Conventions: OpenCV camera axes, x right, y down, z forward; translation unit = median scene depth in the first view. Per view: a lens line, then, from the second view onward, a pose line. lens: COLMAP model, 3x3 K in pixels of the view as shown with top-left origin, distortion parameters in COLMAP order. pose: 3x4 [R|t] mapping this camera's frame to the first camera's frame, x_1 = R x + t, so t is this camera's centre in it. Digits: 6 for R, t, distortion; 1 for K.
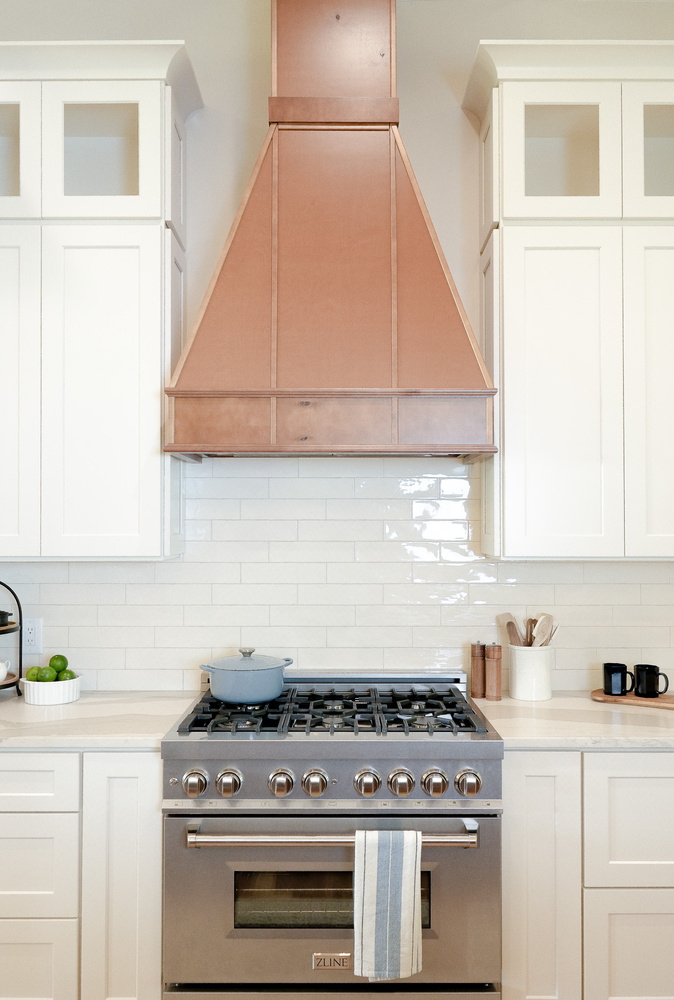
lens RADIAL K [[826.2, 0, 348.5], [0, 826.2, 511.2], [0, 0, 1]] dist [0.011053, -0.010193]
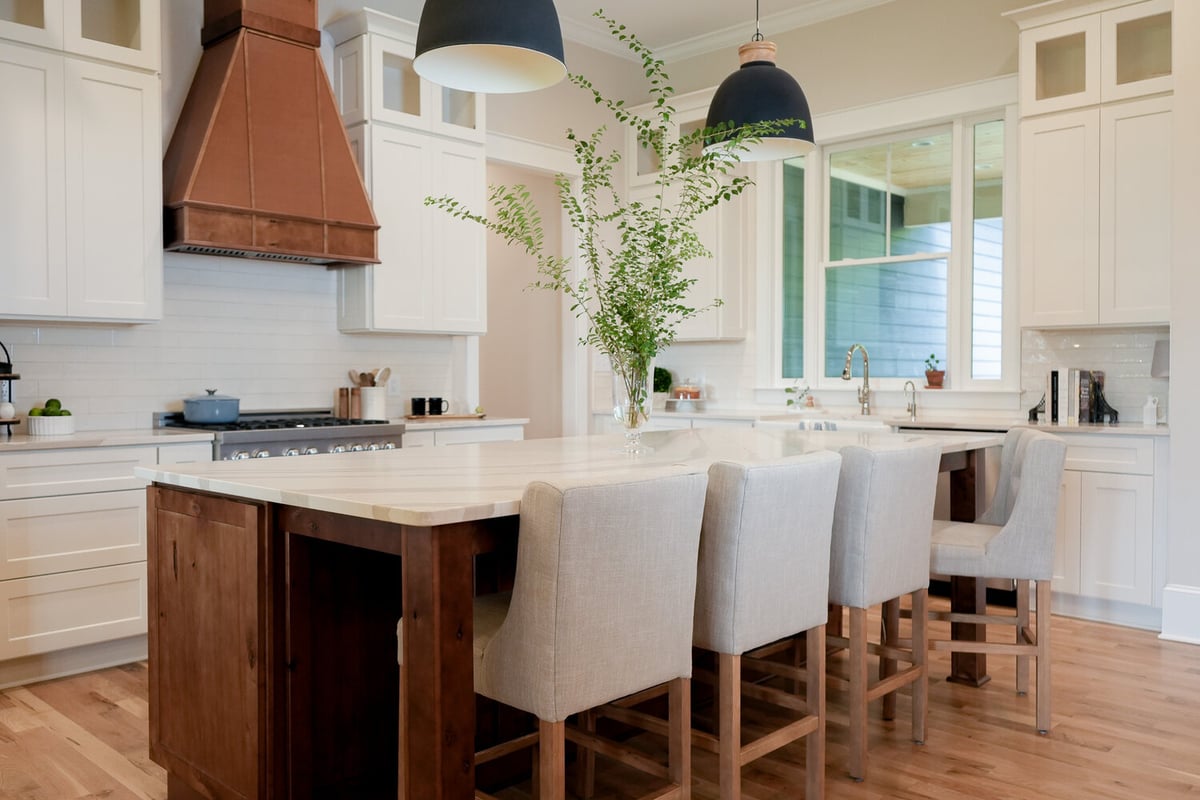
lens RADIAL K [[962.1, 0, 582.1], [0, 962.1, 399.7], [0, 0, 1]] dist [0.001728, 0.001831]
pose [[0.700410, -0.019091, 0.713485, -0.889987], [-0.012962, 0.999137, 0.039459, 0.115994], [-0.713623, -0.036886, 0.699558, -0.637820]]
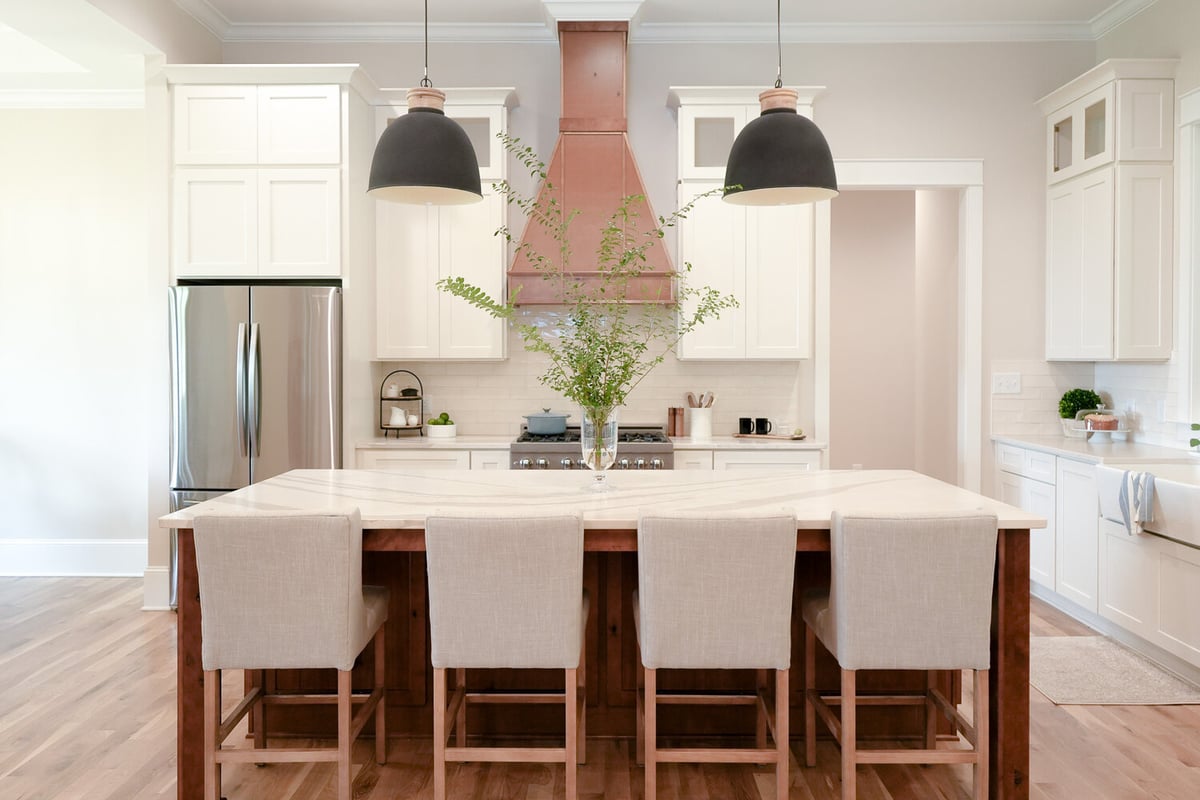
lens RADIAL K [[950.4, 0, 599.1], [0, 950.4, 374.5], [0, 0, 1]] dist [0.004244, -0.001888]
pose [[0.999759, 0.001553, -0.021911, 0.044818], [-0.000696, 0.999235, 0.039102, 0.006732], [0.021955, -0.039078, 0.998995, -1.199765]]
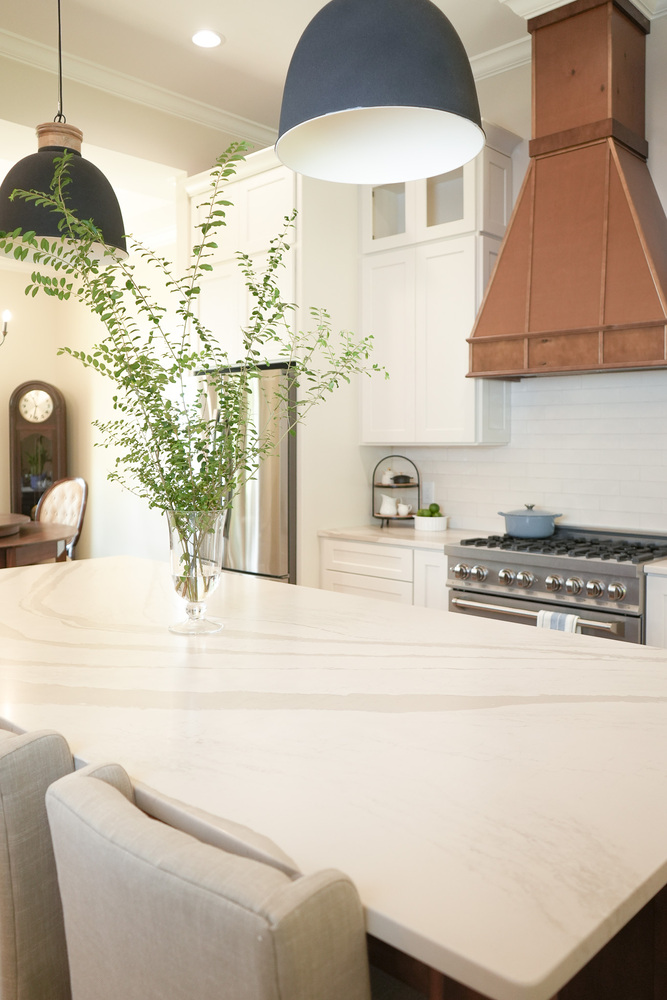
lens RADIAL K [[825.6, 0, 325.9], [0, 825.6, 448.7], [0, 0, 1]] dist [0.001246, -0.002135]
pose [[0.716260, 0.007609, -0.697792, 0.690114], [0.011463, 0.999677, 0.022667, 0.027476], [0.697739, -0.024235, 0.715942, -0.357218]]
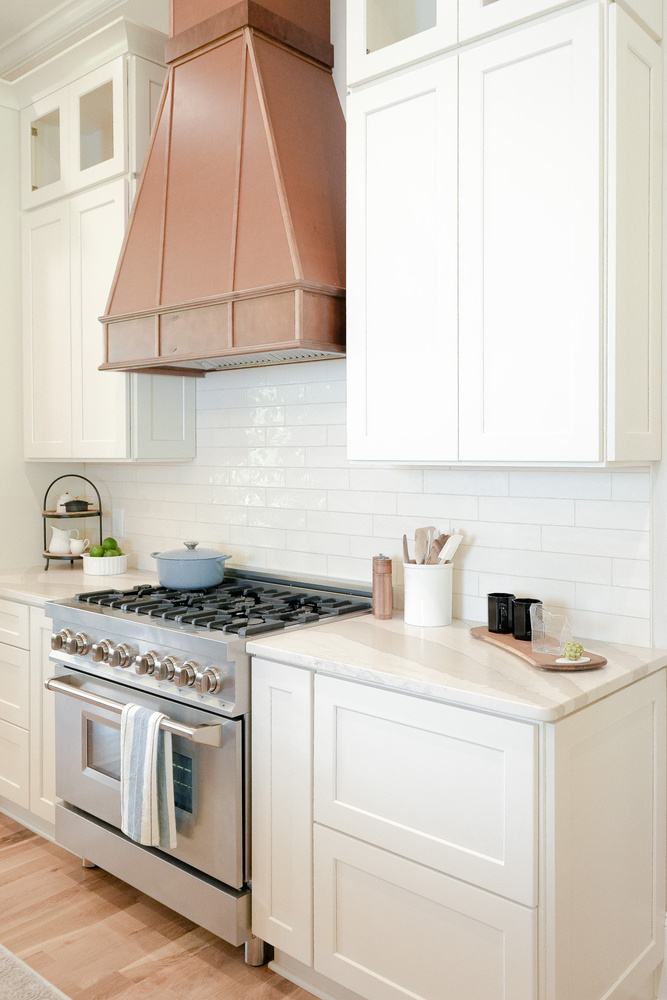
lens RADIAL K [[839.3, 0, 329.7], [0, 839.3, 455.3], [0, 0, 1]] dist [0.007959, 0.002107]
pose [[0.742629, 0.002592, -0.669698, 0.804650], [0.016165, 0.999632, 0.021794, 0.029156], [0.669508, -0.027010, 0.742314, 0.296571]]
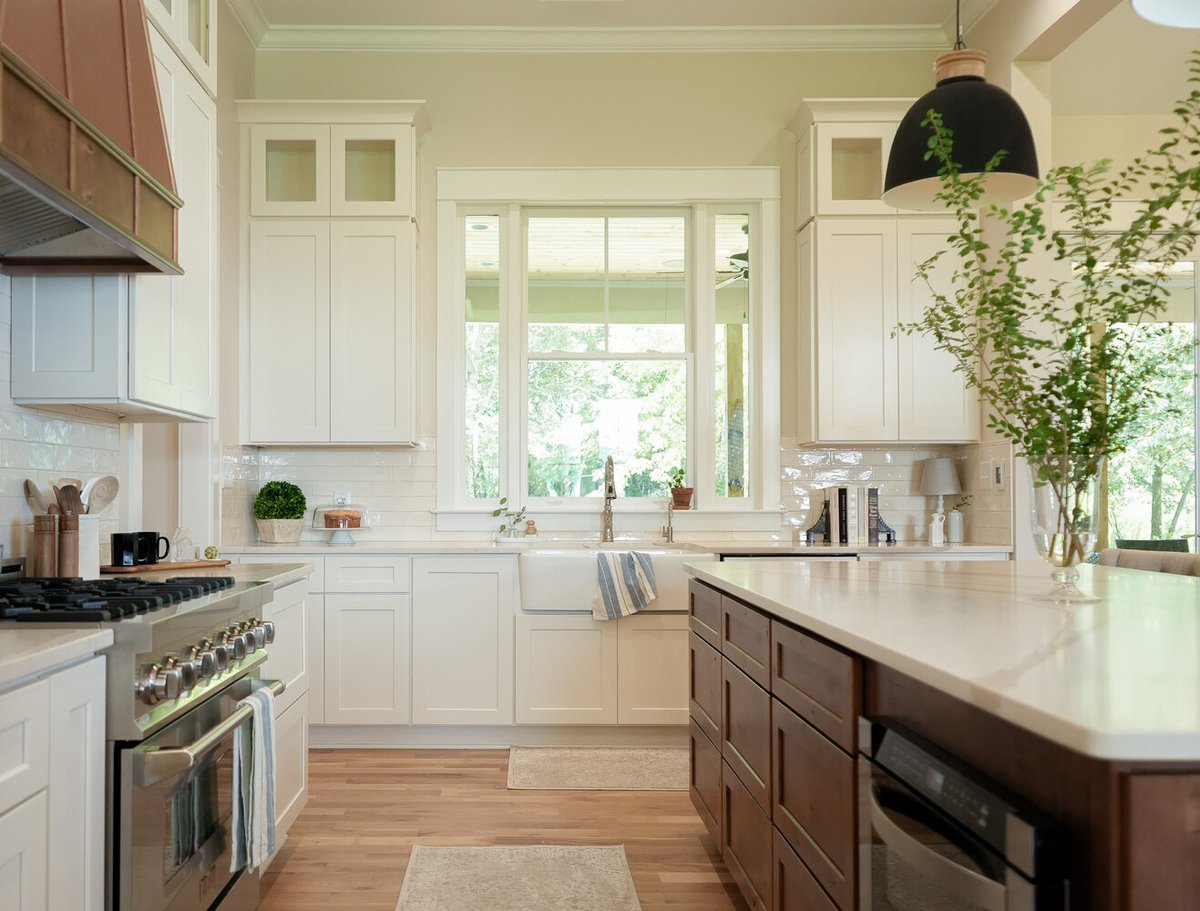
lens RADIAL K [[1100.8, 0, 492.2], [0, 1100.8, 472.6], [0, 0, 1]] dist [0.029318, -0.005101]
pose [[0.030855, 0.021549, 0.999292, -0.919251], [-0.017975, 0.999618, -0.021001, 0.147485], [-0.999362, -0.017314, 0.031231, 0.604361]]
